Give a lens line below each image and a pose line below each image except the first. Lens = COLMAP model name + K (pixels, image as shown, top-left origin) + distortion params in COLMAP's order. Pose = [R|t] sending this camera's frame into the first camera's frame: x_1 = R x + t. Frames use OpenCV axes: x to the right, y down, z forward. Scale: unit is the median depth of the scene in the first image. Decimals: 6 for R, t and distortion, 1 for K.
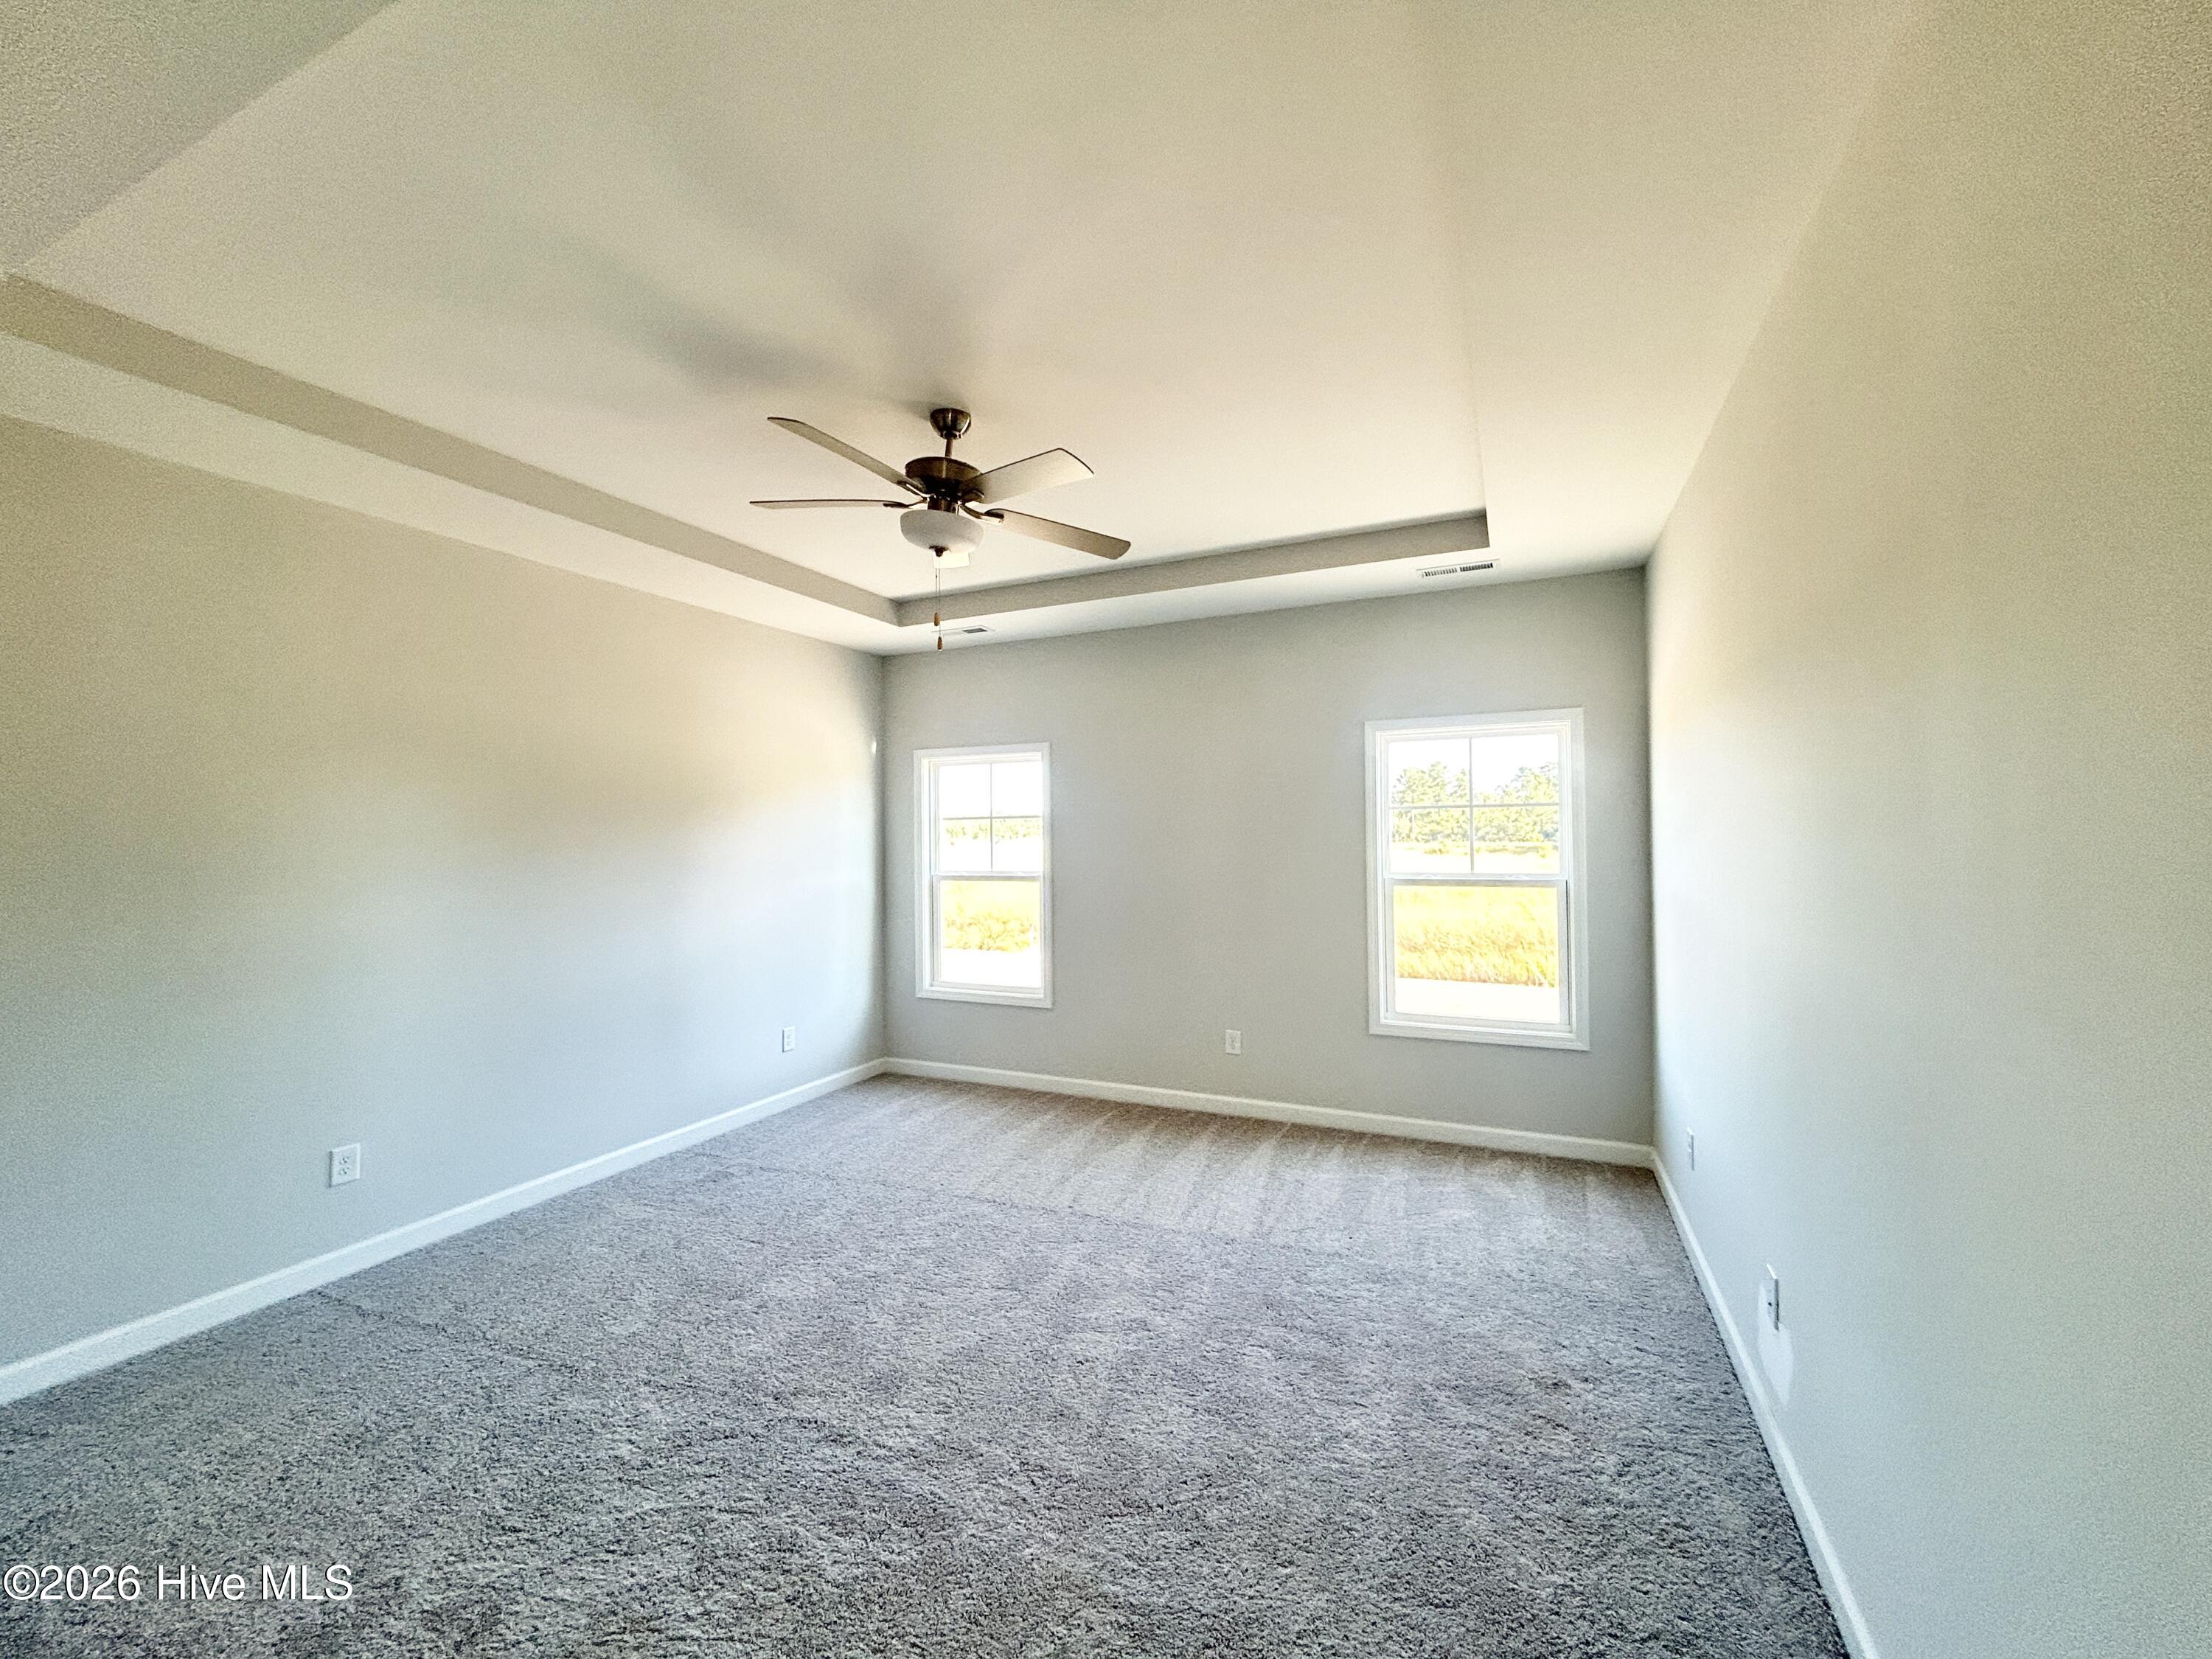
lens RADIAL K [[871.7, 0, 1106.0], [0, 871.7, 829.5], [0, 0, 1]] dist [-0.001988, -0.000091]
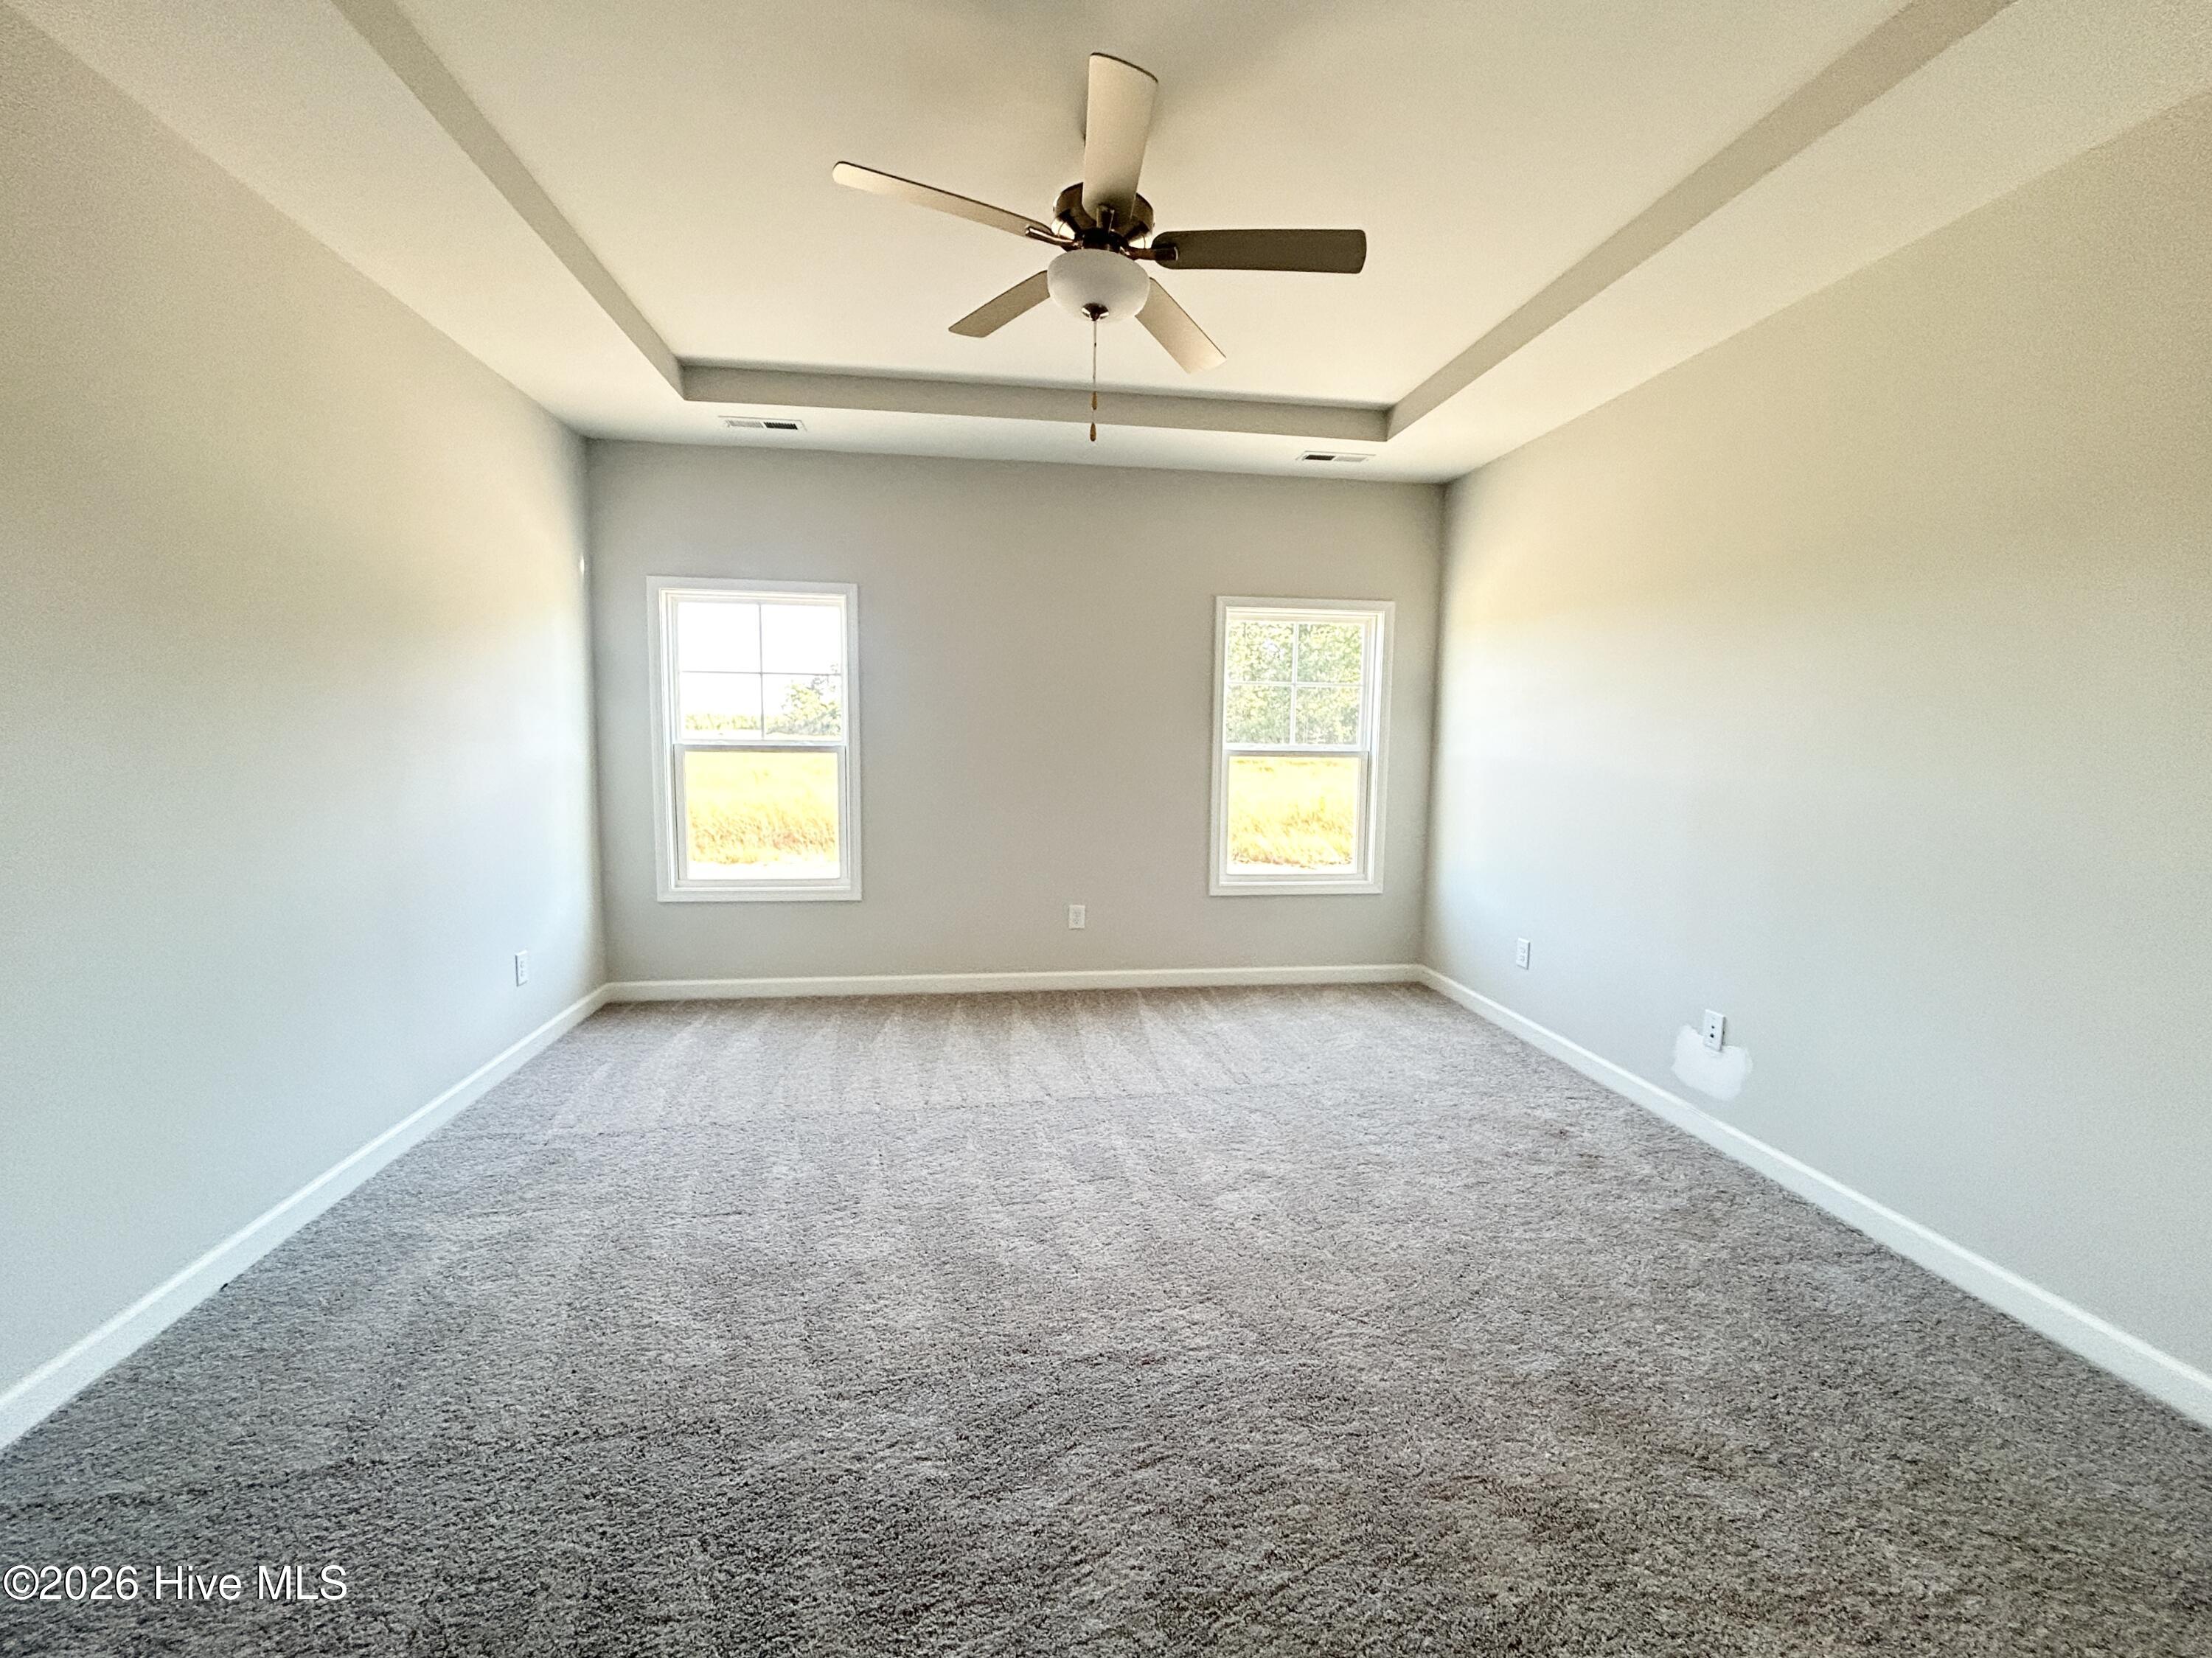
lens RADIAL K [[899.7, 0, 1106.0], [0, 899.7, 829.0], [0, 0, 1]] dist [-0.000608, -0.000146]
pose [[0.847536, -0.035776, 0.529531, -0.409573], [-0.028469, 0.993224, 0.112670, 0.035344], [-0.529974, -0.110567, 0.840775, 0.162623]]
